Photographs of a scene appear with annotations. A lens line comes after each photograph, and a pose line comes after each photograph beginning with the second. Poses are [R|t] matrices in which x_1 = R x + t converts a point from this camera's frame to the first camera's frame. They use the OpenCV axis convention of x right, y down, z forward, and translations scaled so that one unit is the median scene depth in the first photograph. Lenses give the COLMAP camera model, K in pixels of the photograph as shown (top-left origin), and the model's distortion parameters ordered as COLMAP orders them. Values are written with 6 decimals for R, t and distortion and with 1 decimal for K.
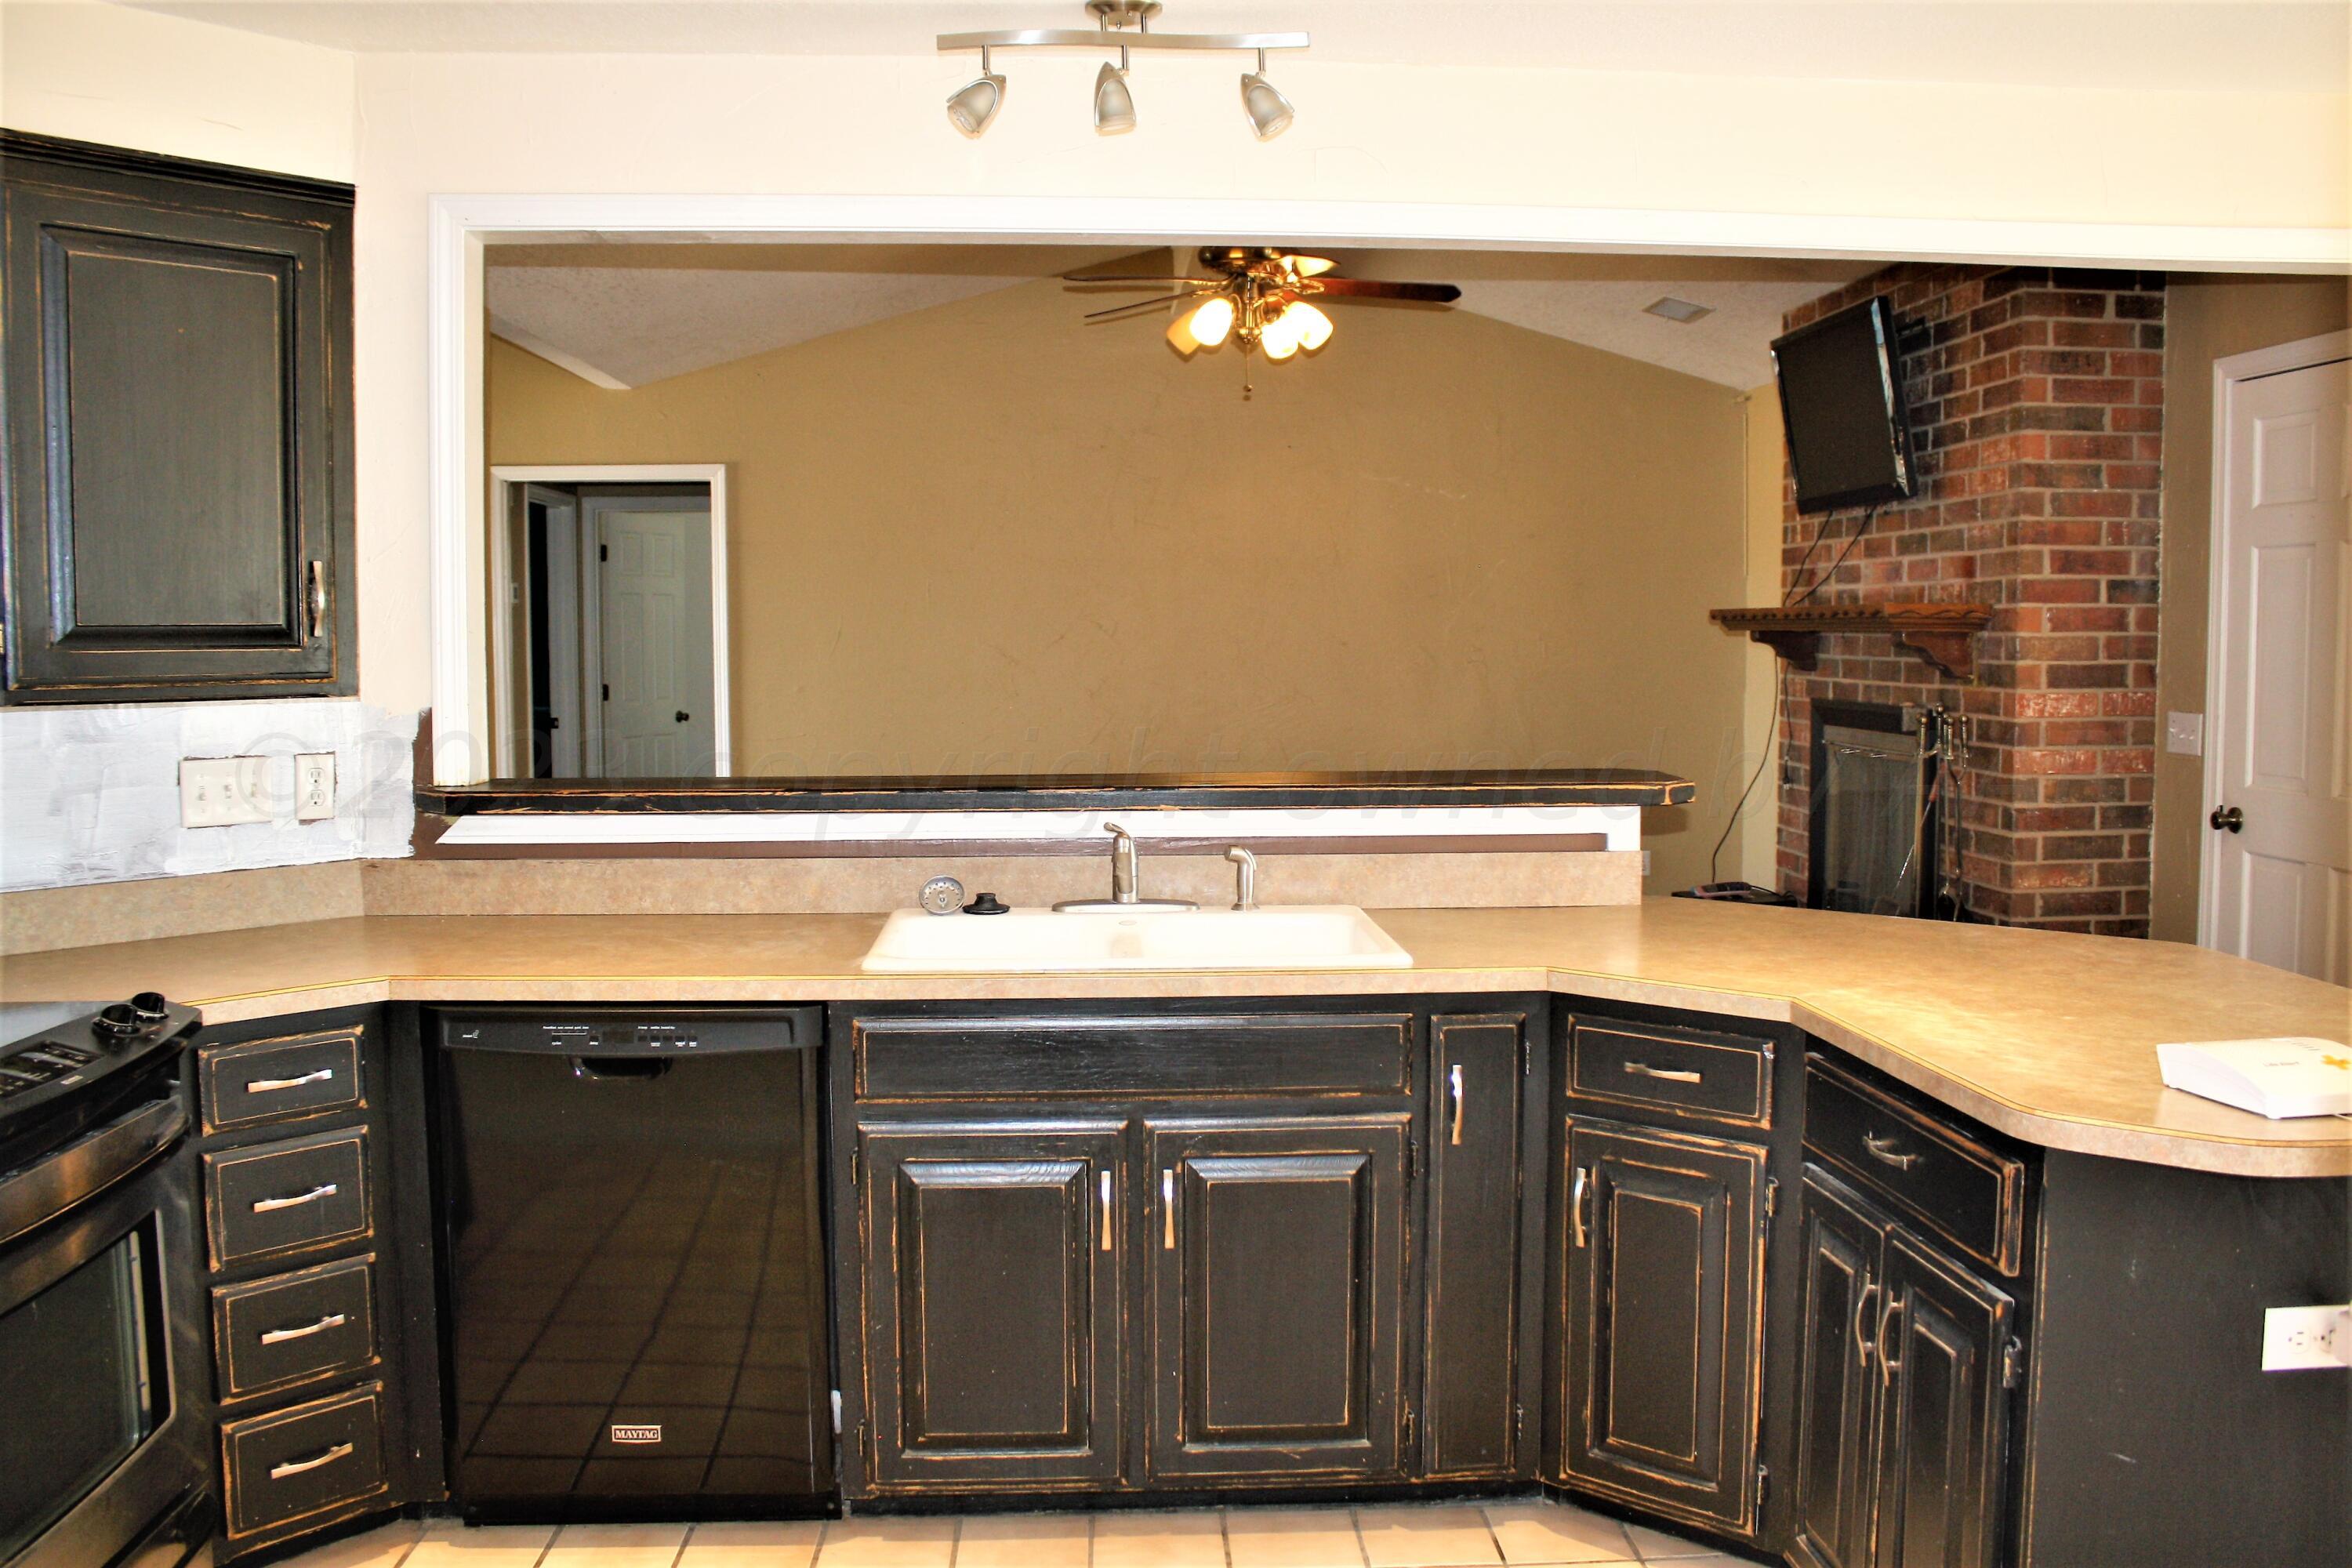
lens RADIAL K [[1952.2, 0, 1176.4], [0, 1952.2, 764.0], [0, 0, 1]] dist [-0.122290, 0.063190]
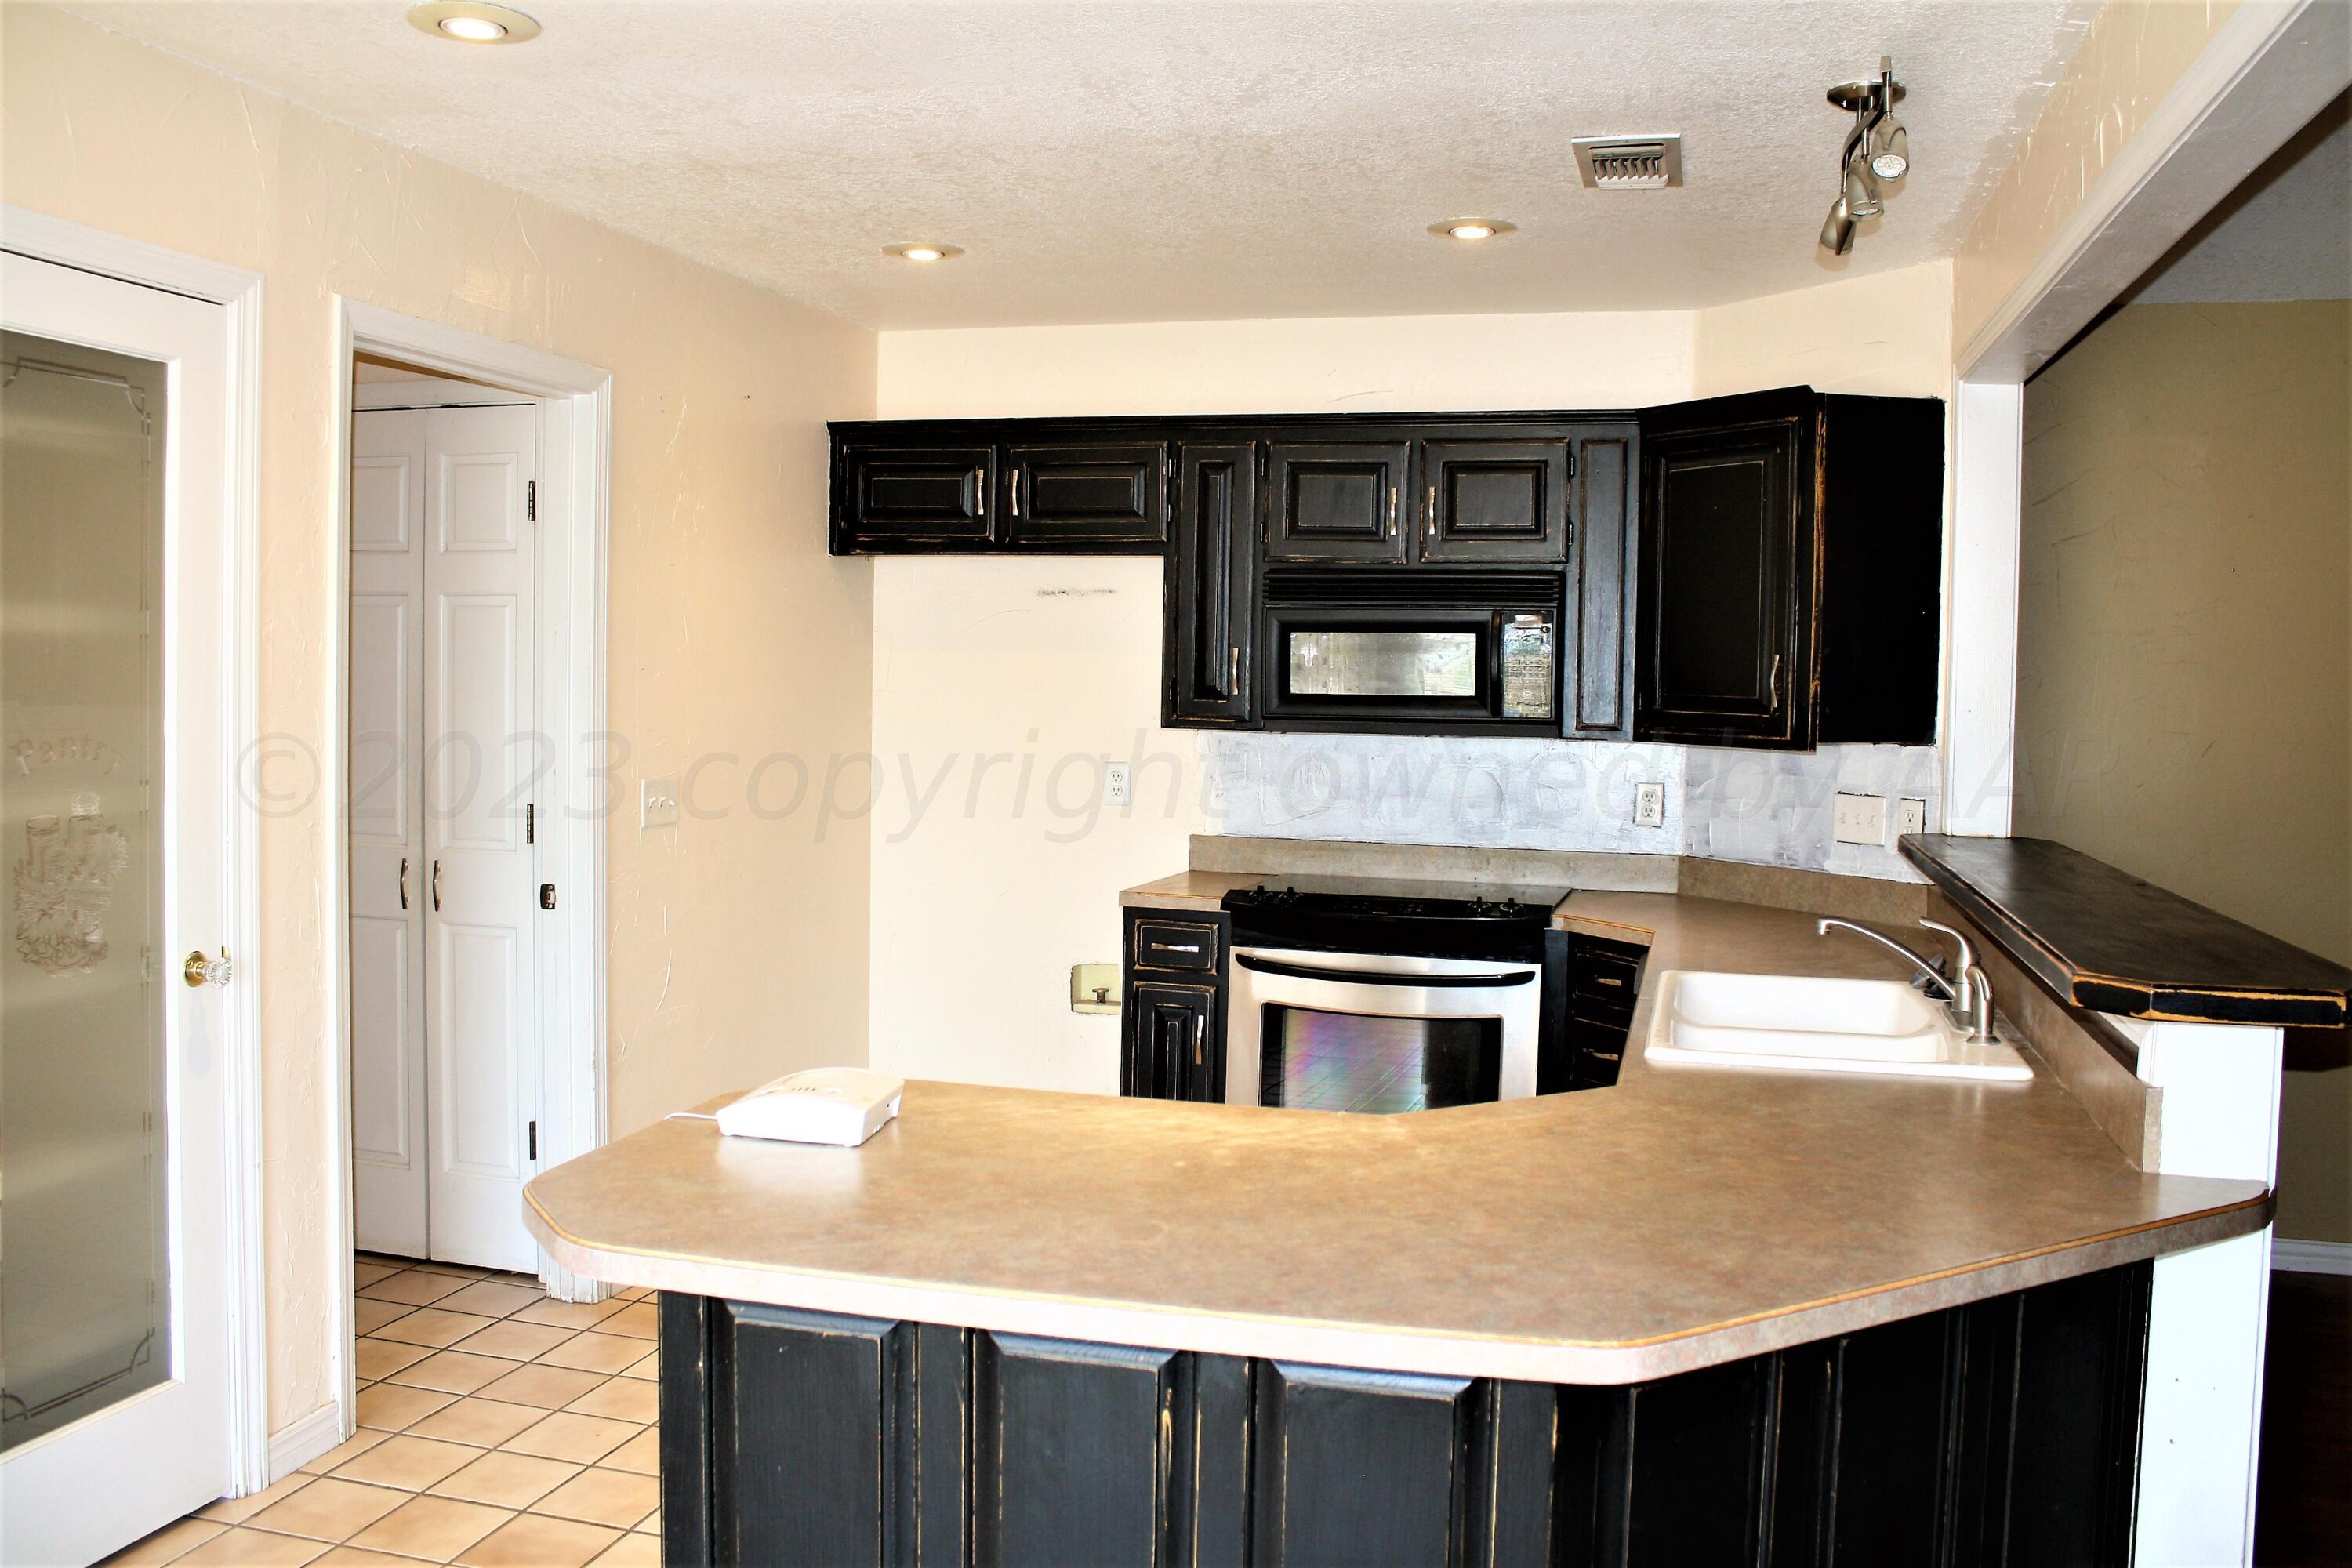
lens RADIAL K [[1952.2, 0, 1201.1], [0, 1952.2, 768.8], [0, 0, 1]] dist [-0.122290, 0.063190]
pose [[-0.280496, 0.043041, -0.958890, 0.922038], [-0.088095, 0.993623, 0.070370, -0.073872], [0.955804, 0.104212, -0.274916, 0.866269]]
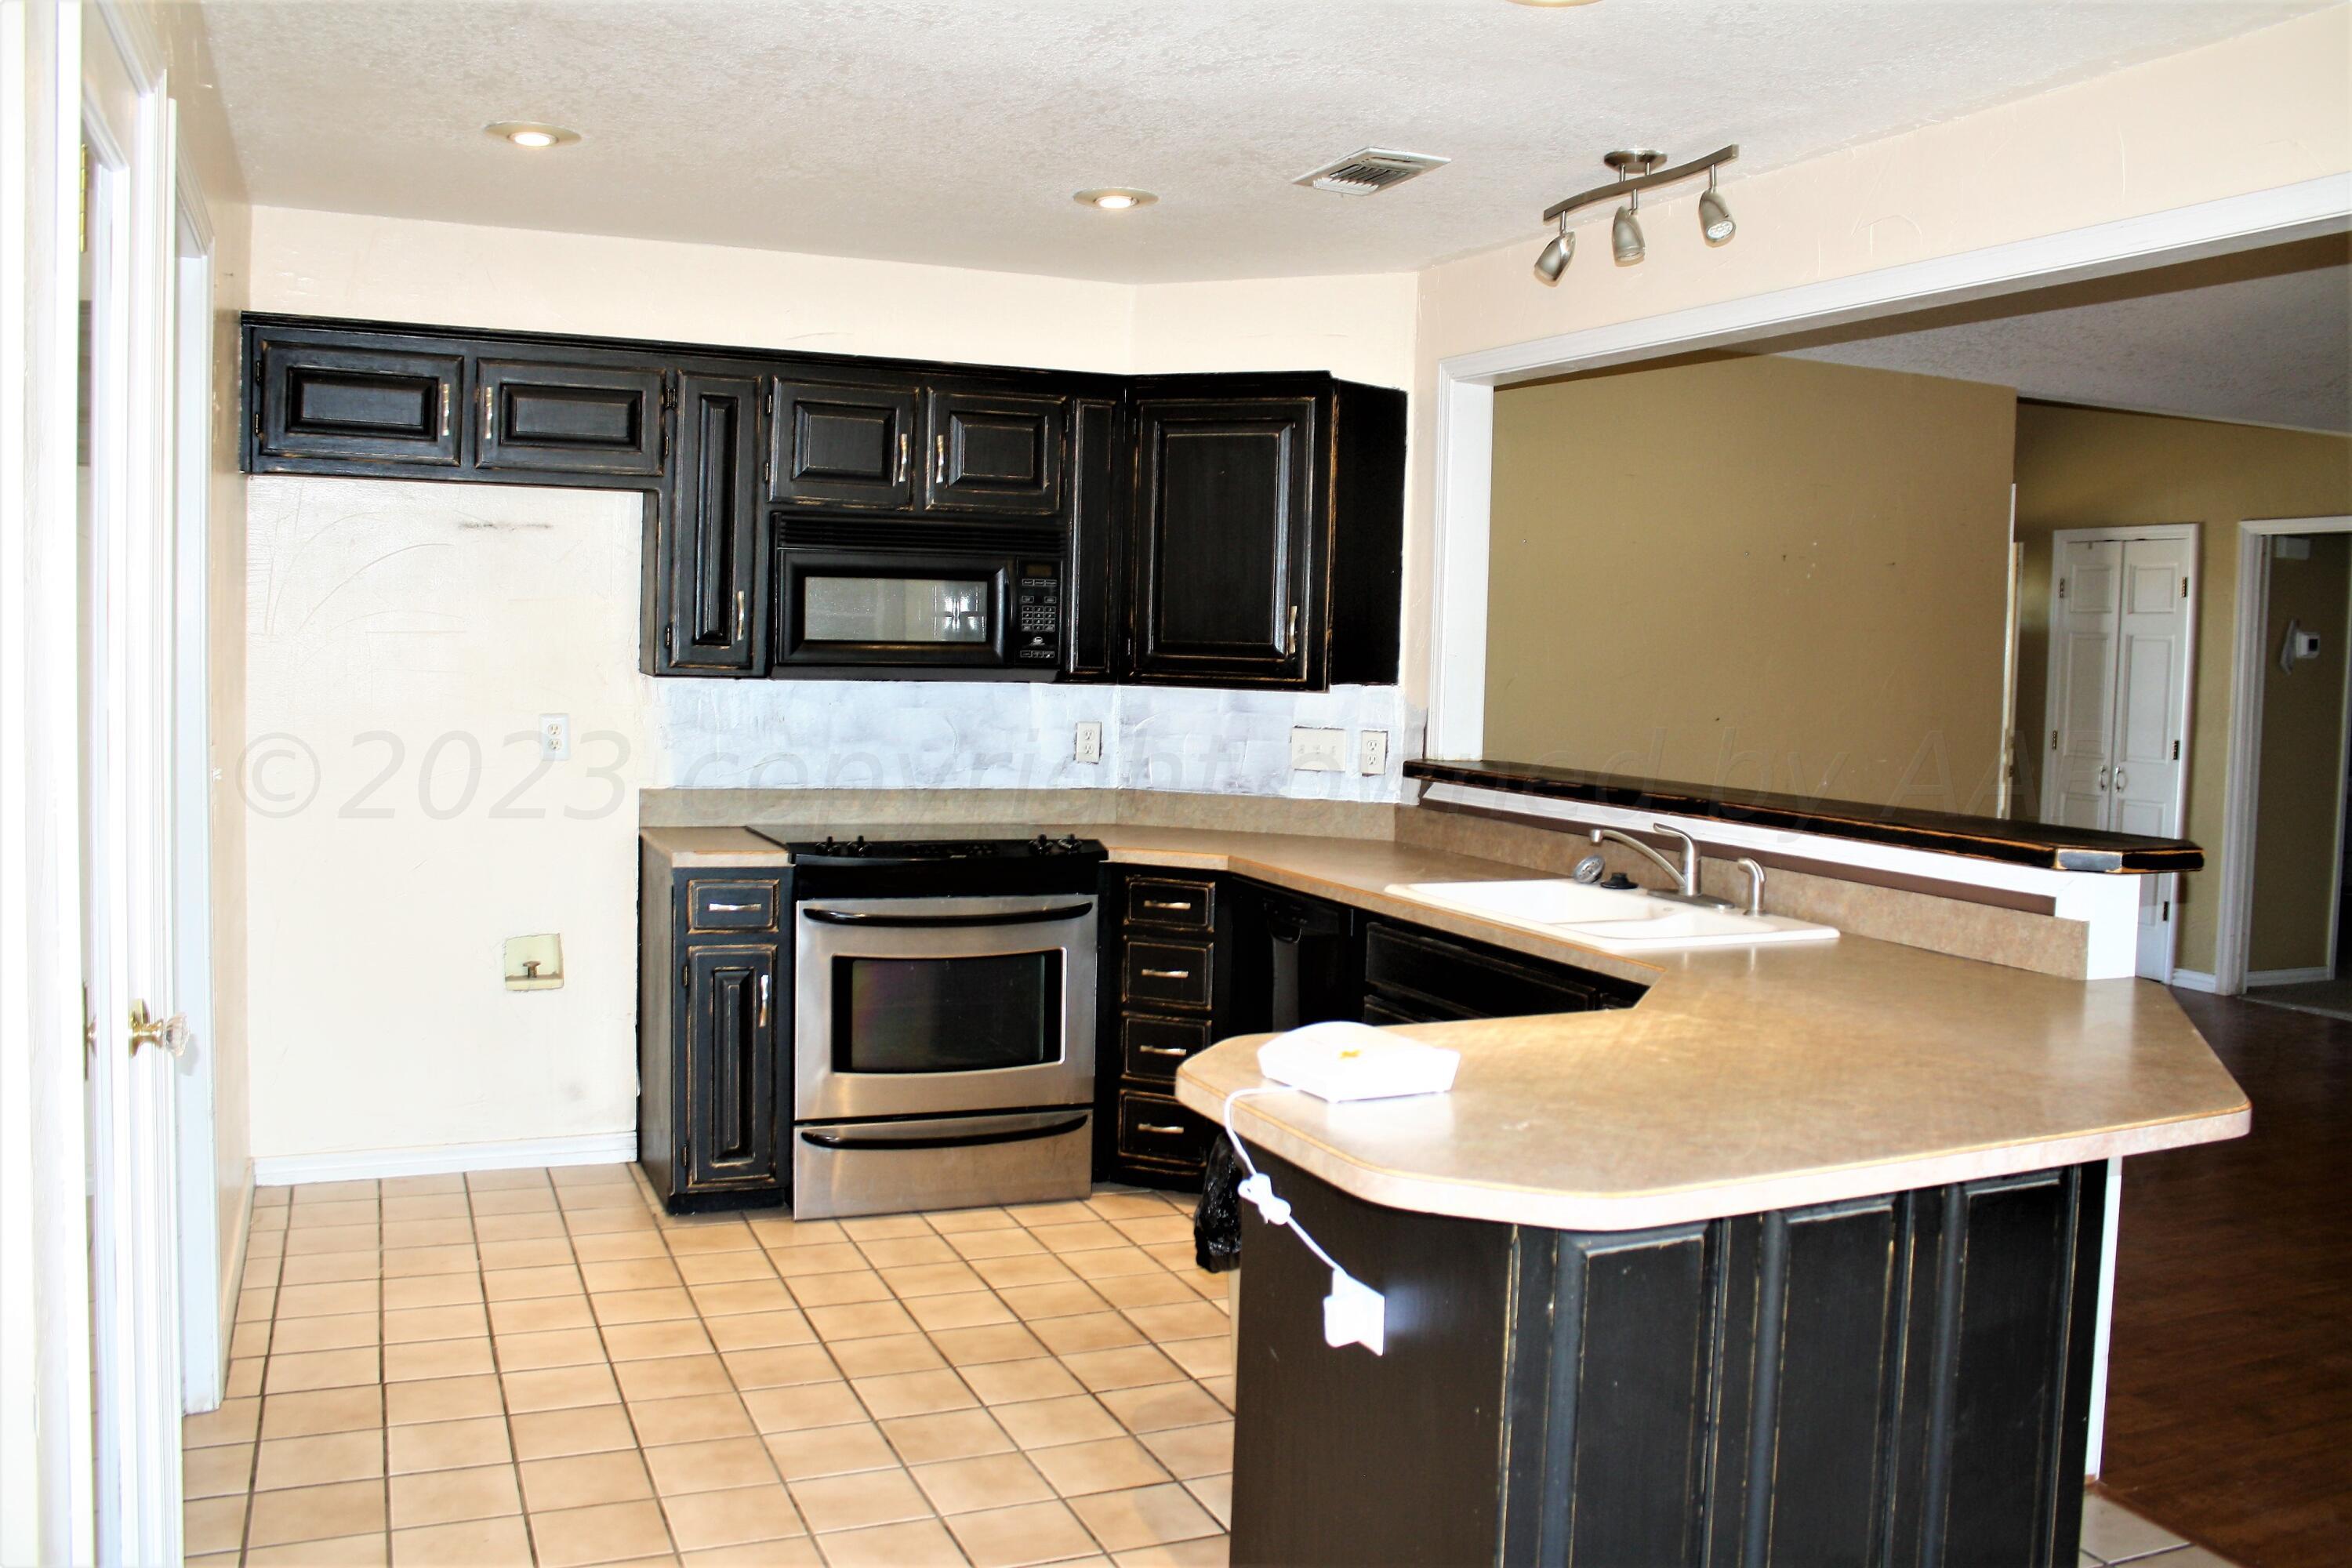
lens RADIAL K [[1952.2, 0, 1166.7], [0, 1952.2, 768.3], [0, 0, 1]] dist [-0.122290, 0.063190]
pose [[0.363796, 0.072768, -0.928632, 0.919876], [-0.095022, 0.994642, 0.040715, -0.023067], [0.926619, 0.073429, 0.368762, 0.260310]]
